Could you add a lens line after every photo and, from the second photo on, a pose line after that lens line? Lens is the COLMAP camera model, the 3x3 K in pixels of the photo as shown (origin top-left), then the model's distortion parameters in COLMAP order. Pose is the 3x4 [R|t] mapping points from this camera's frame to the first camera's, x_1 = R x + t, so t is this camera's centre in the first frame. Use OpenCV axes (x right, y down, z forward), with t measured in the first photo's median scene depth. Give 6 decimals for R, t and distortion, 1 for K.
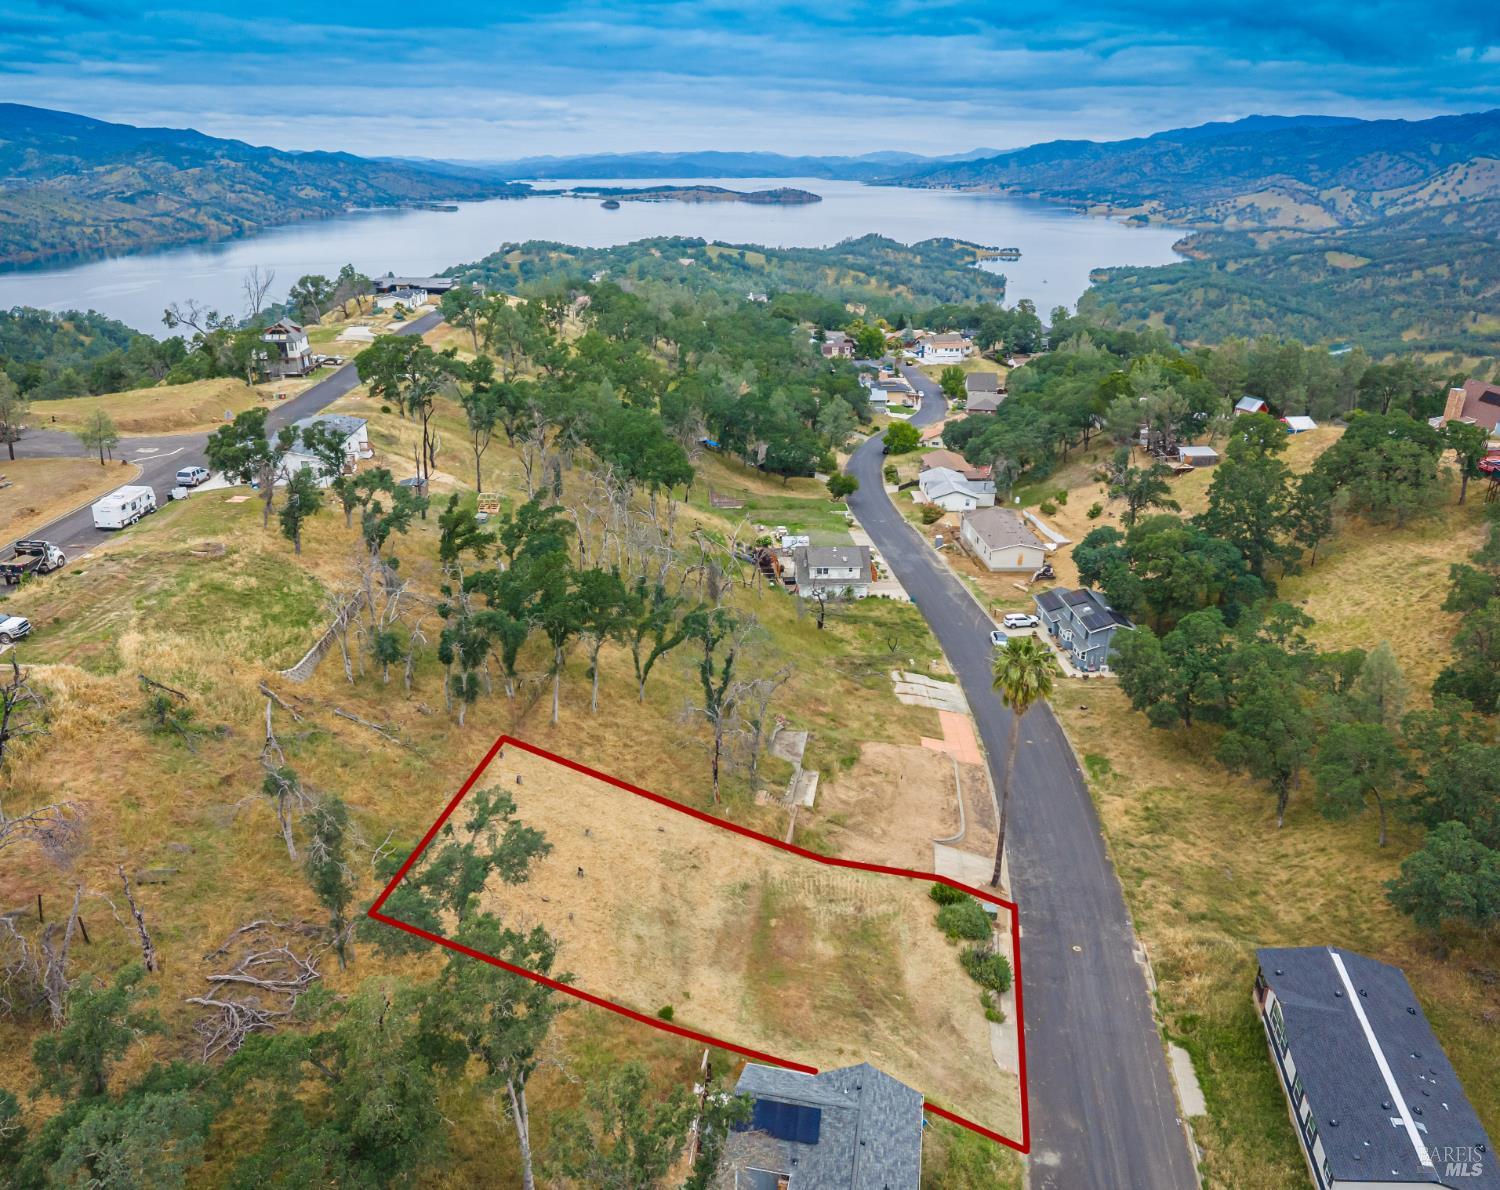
lens RADIAL K [[1069.9, 0, 704.2], [0, 1069.9, 570.8], [0, 0, 1]] dist [0.082147, -0.108465]
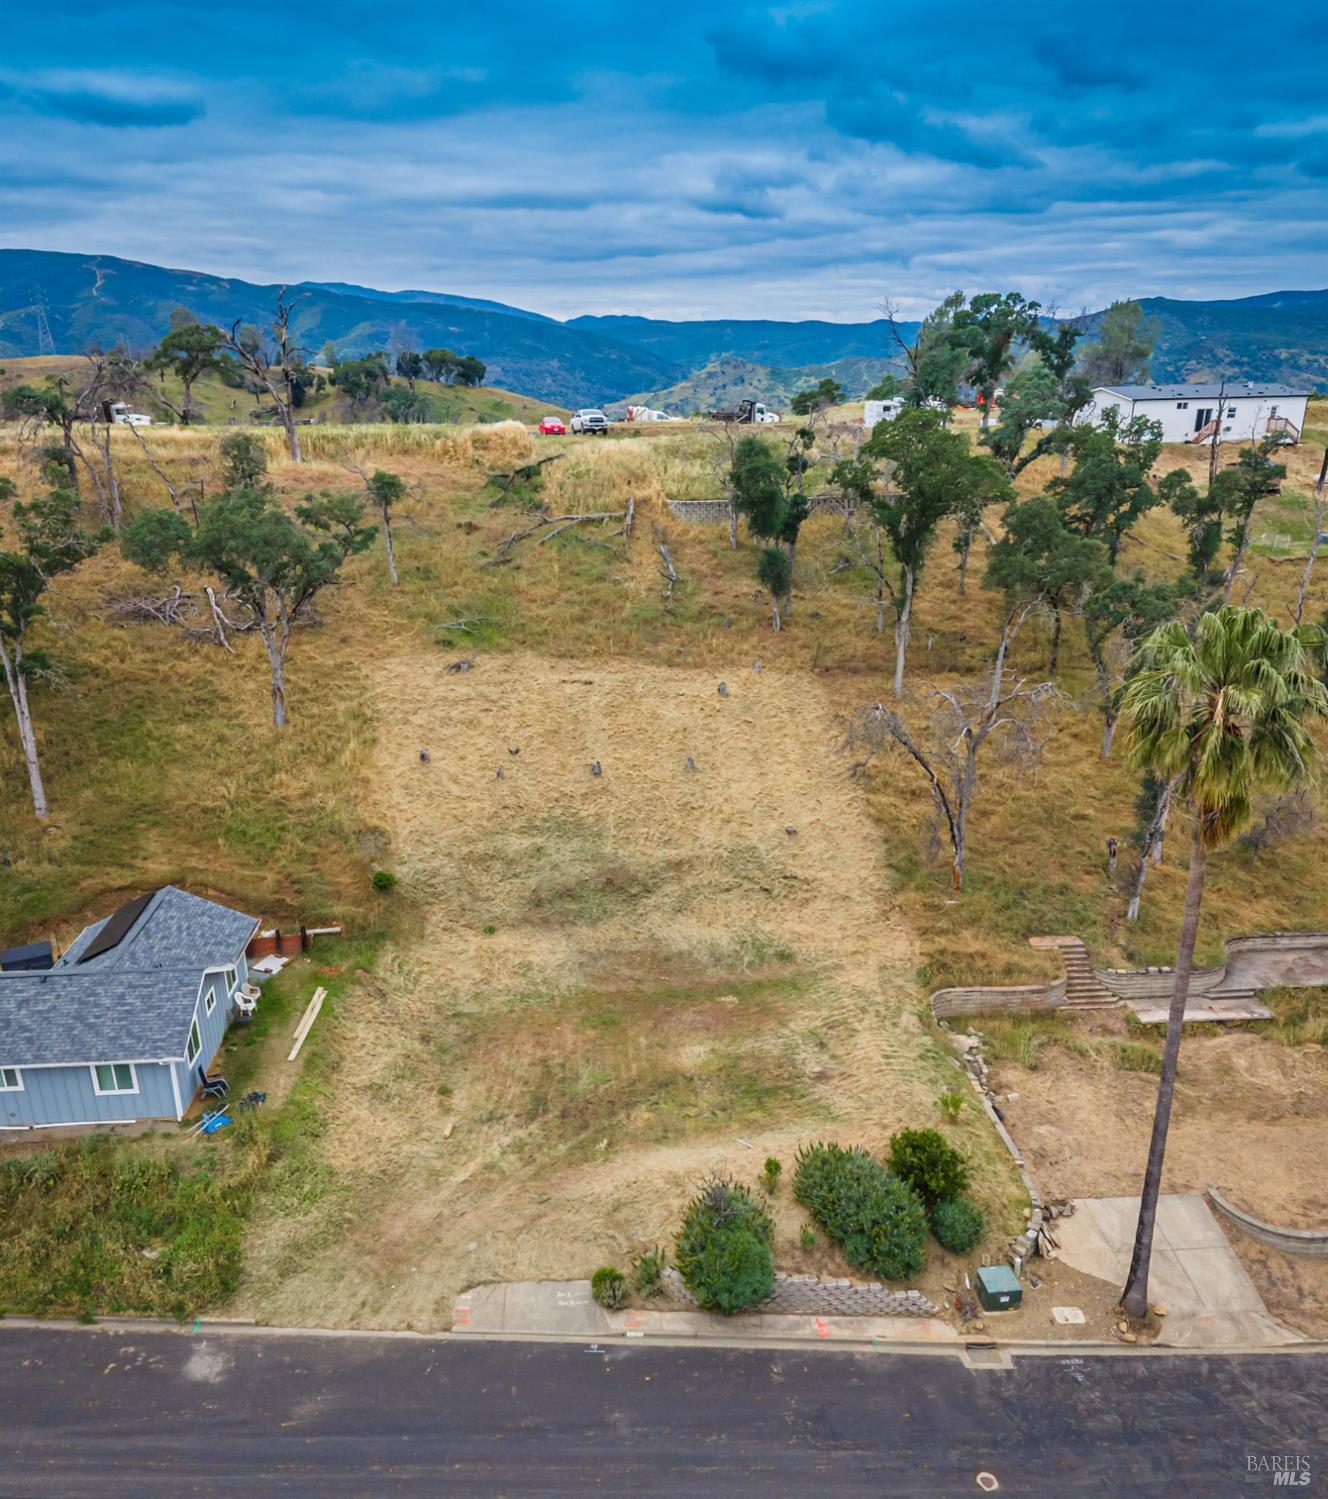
lens RADIAL K [[1189.4, 0, 671.6], [0, 1189.4, 794.9], [0, 0, 1]] dist [0.011630, 0.001624]
pose [[0.291773, 0.339932, -0.894044, 0.510618], [-0.333692, 0.912164, 0.237920, 0.072789], [0.896392, 0.228916, 0.379577, 0.611980]]
